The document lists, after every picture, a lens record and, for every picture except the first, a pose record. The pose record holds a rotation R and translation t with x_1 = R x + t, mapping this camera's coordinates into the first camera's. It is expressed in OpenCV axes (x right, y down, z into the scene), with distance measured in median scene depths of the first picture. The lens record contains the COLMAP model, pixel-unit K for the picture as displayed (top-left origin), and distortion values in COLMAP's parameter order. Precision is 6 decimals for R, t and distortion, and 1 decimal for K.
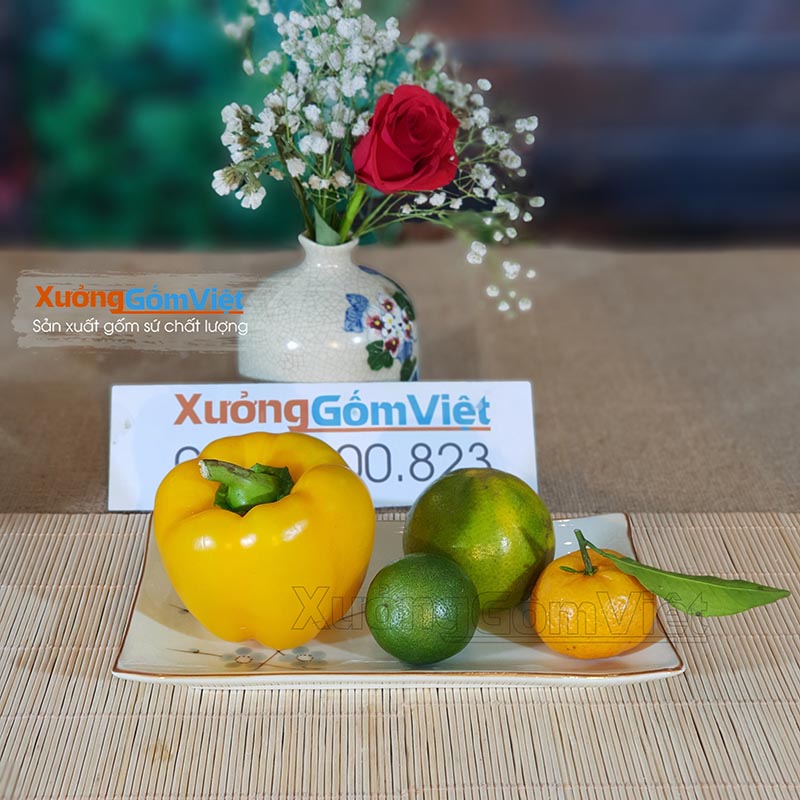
lens RADIAL K [[1524.0, 0, 394.6], [0, 1524.0, 401.1], [0, 0, 1]] dist [0.044741, 0.000000]
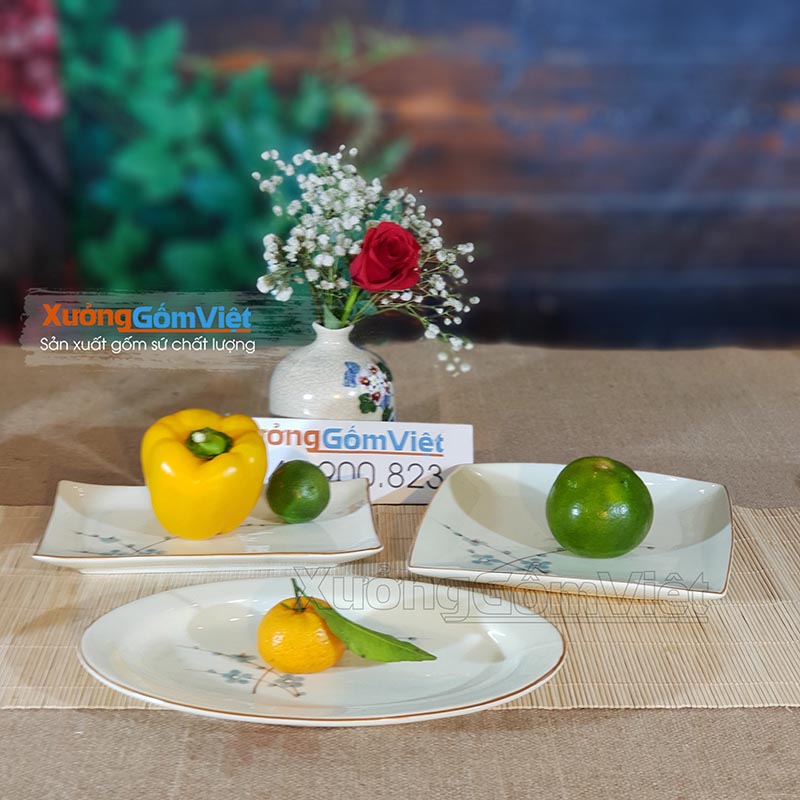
lens RADIAL K [[1524.0, 0, 401.3], [0, 1524.0, 395.8], [0, 0, 1]] dist [0.044741, 0.000000]
pose [[0.999958, 0.002269, 0.008858, 0.009615], [-0.001374, 0.995014, -0.099726, 0.110194], [-0.009040, 0.099709, 0.994976, -0.464557]]
